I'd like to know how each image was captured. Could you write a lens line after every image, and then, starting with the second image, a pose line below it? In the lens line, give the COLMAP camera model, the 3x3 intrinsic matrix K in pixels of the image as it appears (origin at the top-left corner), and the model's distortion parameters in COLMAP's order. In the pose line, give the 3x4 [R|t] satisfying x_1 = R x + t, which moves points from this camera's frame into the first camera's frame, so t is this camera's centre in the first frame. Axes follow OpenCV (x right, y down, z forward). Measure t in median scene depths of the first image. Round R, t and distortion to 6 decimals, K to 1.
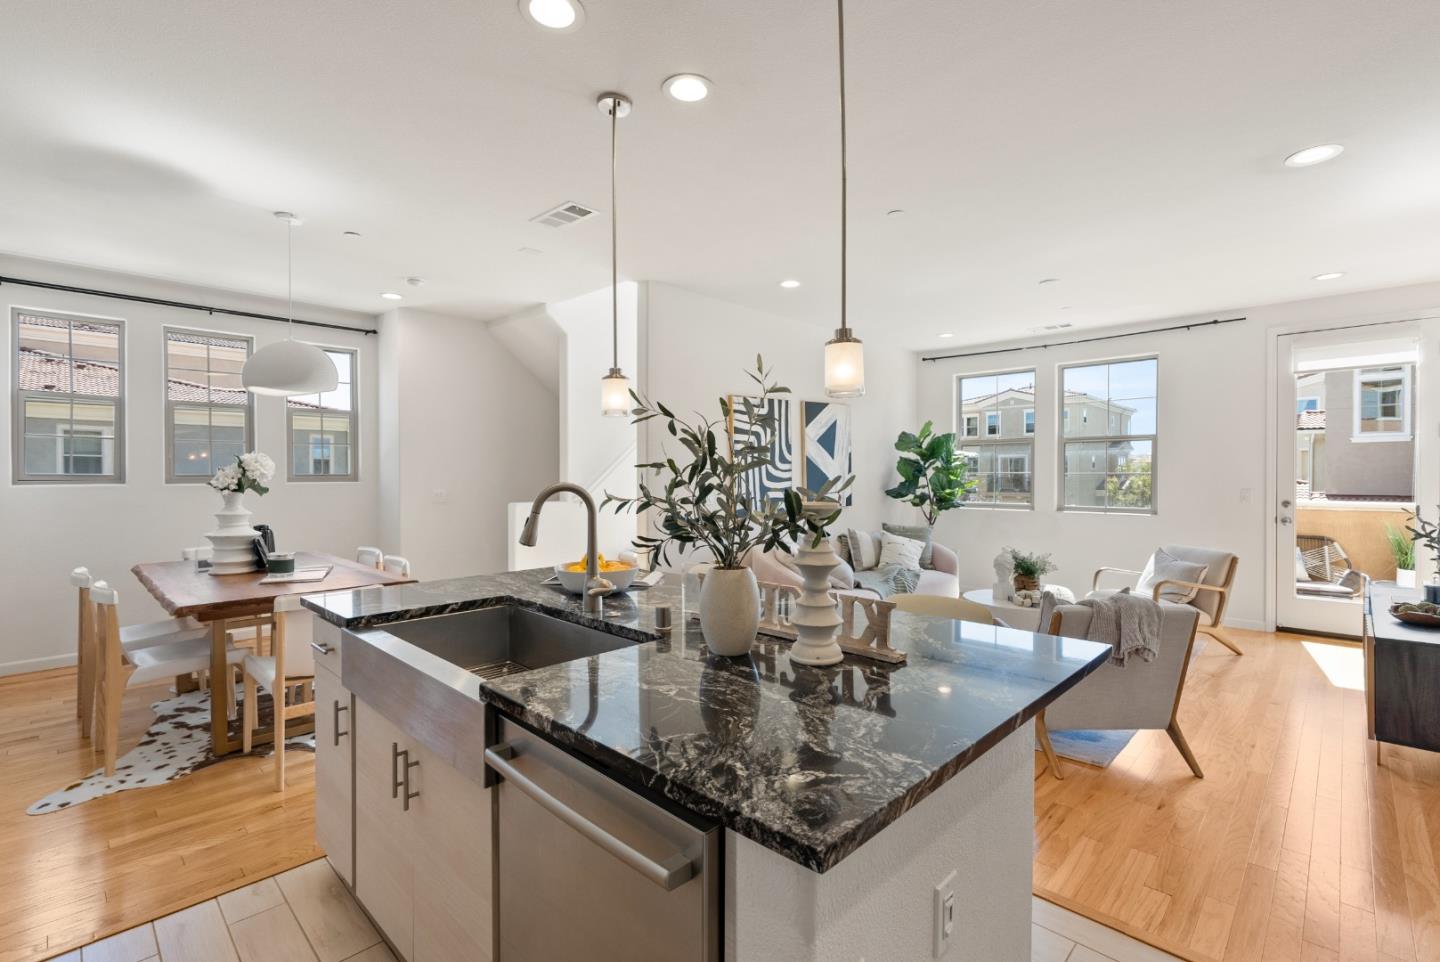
lens RADIAL K [[659.0, 0, 720.3], [0, 659.0, 476.7], [0, 0, 1]] dist [0.001458, 0.002571]
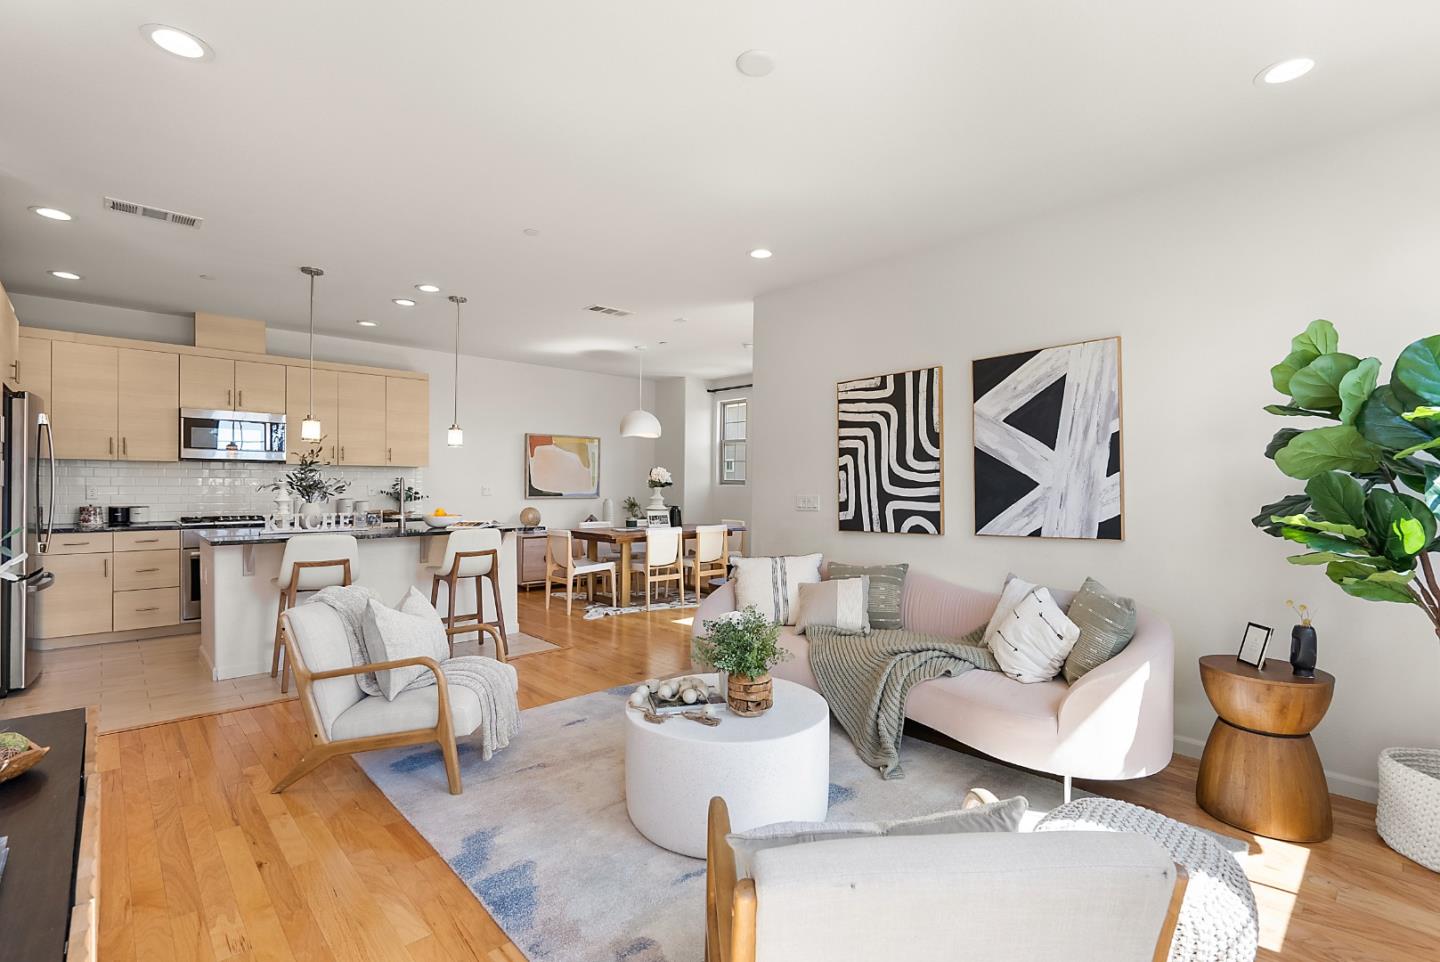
lens RADIAL K [[659.0, 0, 720.5], [0, 659.0, 480.6], [0, 0, 1]] dist [0.001458, 0.002571]
pose [[-0.045408, -0.003517, -0.998962, 0.793051], [-0.009824, 0.999947, -0.003074, 0.004514], [0.998920, 0.009674, -0.045440, 0.811836]]
